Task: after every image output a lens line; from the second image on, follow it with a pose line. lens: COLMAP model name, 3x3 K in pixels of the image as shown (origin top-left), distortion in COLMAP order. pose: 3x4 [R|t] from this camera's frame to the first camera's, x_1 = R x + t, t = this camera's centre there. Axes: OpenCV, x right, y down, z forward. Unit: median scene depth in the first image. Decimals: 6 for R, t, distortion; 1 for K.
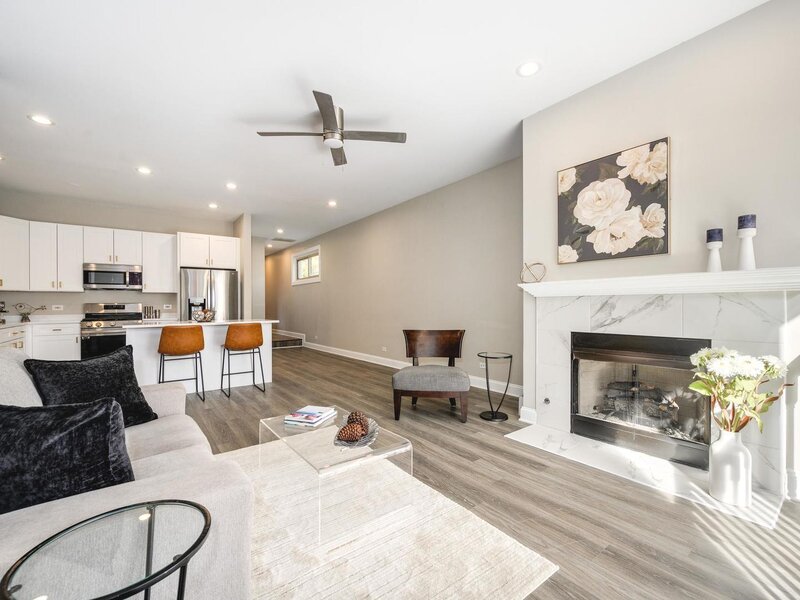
lens RADIAL K [[350.4, 0, 396.2], [0, 350.4, 301.4], [0, 0, 1]] dist [0.001608, 0.000669]
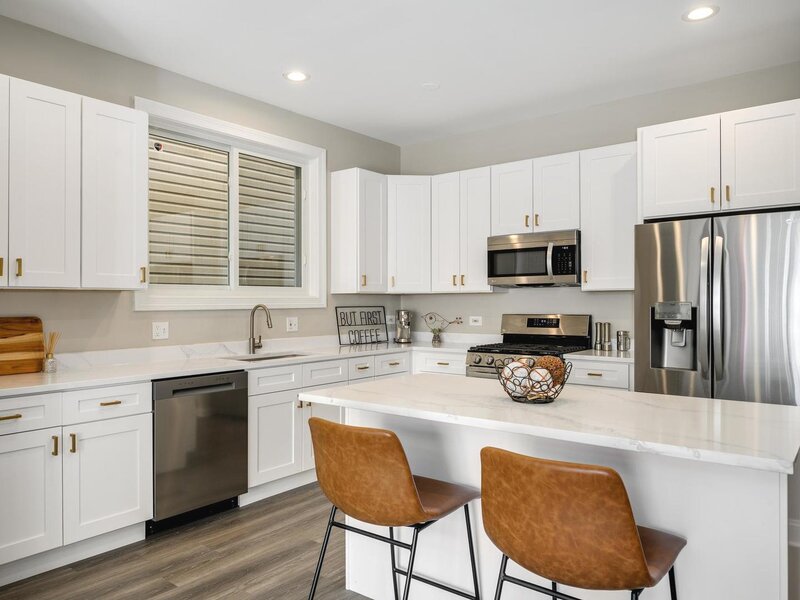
lens RADIAL K [[584.3, 0, 397.5], [0, 584.3, 301.8], [0, 0, 1]] dist [-0.005259, -0.006293]
pose [[0.251259, 0.006138, -0.967900, -0.087016], [0.013164, 0.999866, 0.009758, -0.022502], [0.967830, -0.015194, 0.251144, 0.621136]]
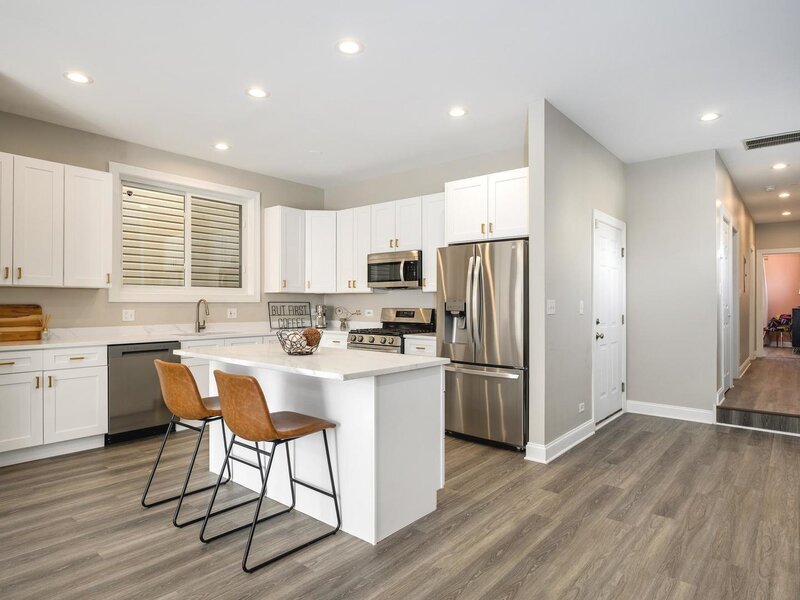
lens RADIAL K [[480.3, 0, 404.1], [0, 480.3, 305.6], [0, 0, 1]] dist [-0.013416, 0.001458]
pose [[0.235343, 0.013511, -0.971818, 0.111629], [0.003854, 0.999883, 0.014835, -0.014346], [0.971905, -0.007237, 0.235264, 0.791647]]
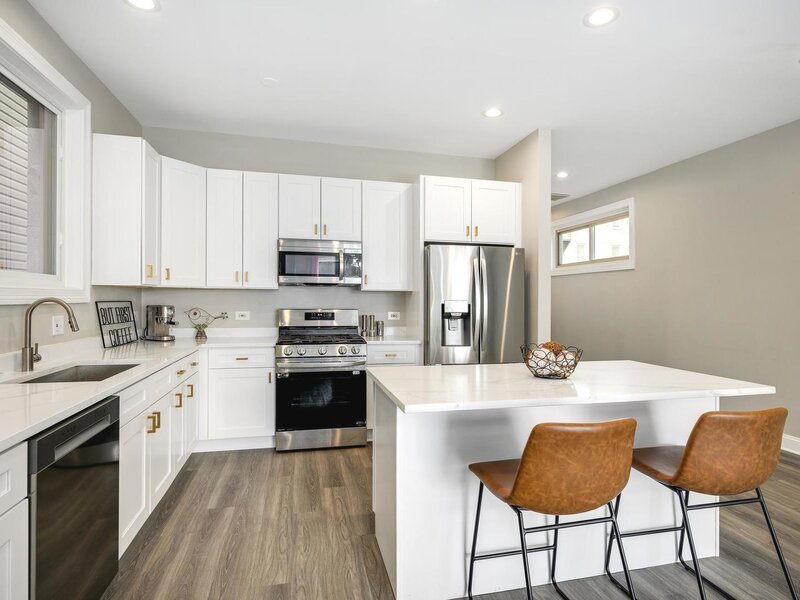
lens RADIAL K [[436.2, 0, 407.0], [0, 436.2, 300.7], [0, 0, 1]] dist [0.001937, -0.001210]
pose [[0.922321, 0.018494, -0.385982, -0.407514], [-0.013575, 0.999788, 0.015465, -0.021758], [0.386187, -0.009023, 0.922376, 0.411318]]
